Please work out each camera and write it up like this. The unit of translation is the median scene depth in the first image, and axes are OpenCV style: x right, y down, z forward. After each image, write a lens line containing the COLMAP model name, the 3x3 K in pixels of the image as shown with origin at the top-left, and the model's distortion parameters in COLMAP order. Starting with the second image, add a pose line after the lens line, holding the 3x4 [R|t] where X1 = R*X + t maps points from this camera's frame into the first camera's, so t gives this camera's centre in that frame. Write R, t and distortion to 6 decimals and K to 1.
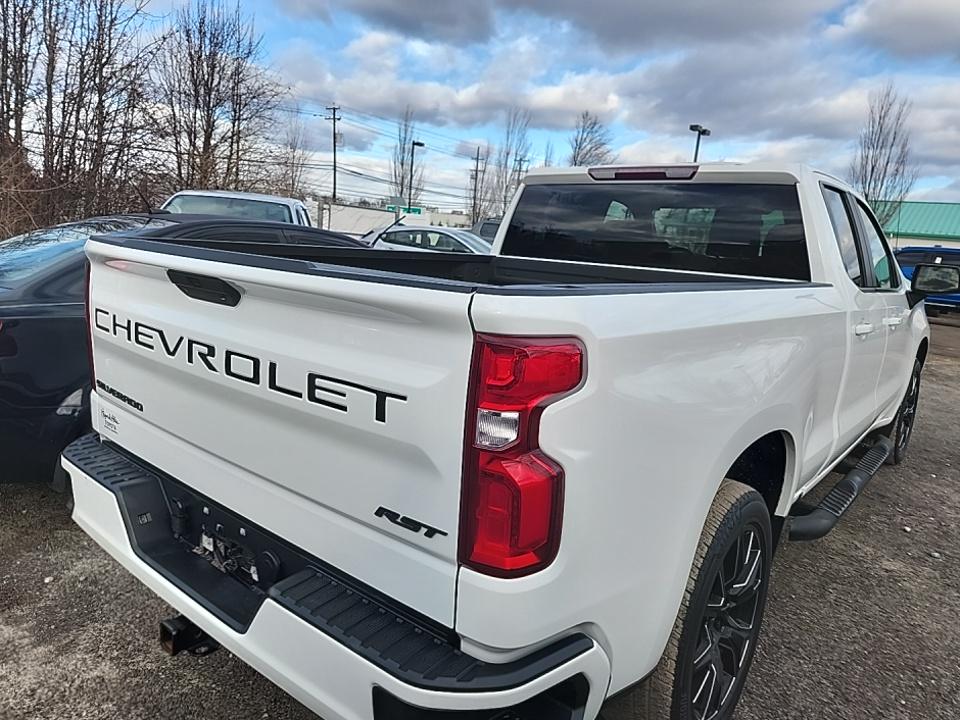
lens RADIAL K [[640.2, 0, 480.0], [0, 640.2, 360.0], [0, 0, 1]] dist [0.046307, -0.000379]
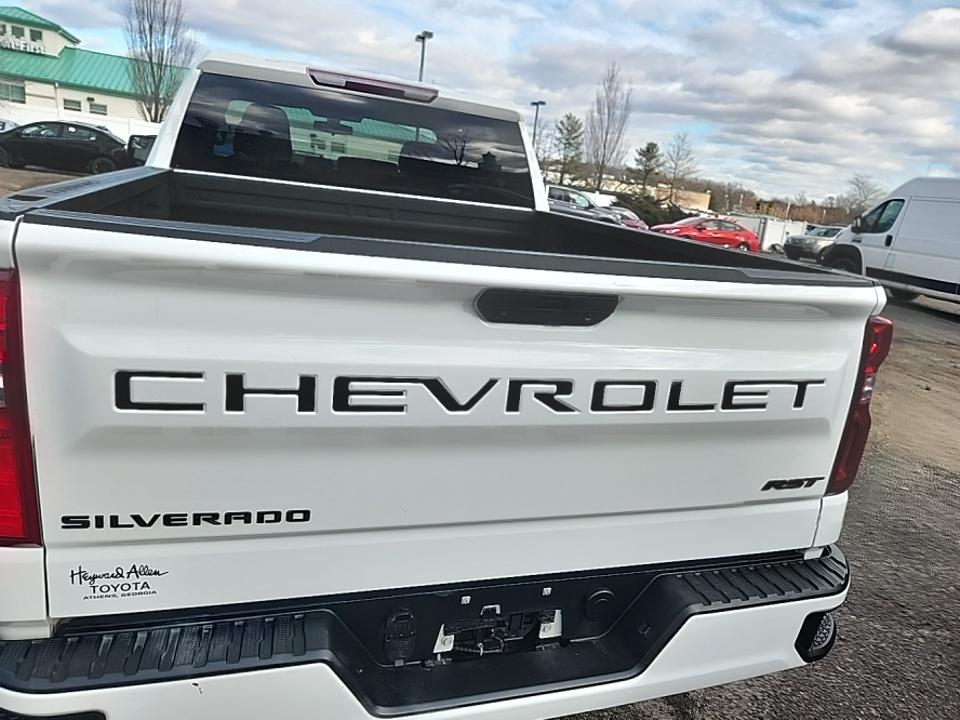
lens RADIAL K [[703.7, 0, 493.6], [0, 703.7, 358.8], [0, 0, 1]] dist [0.180525, -0.285693]
pose [[0.523513, -0.220257, 0.823056, -1.176158], [0.079755, 0.974435, 0.210038, -0.237935], [-0.848277, -0.044315, 0.527696, 0.637022]]
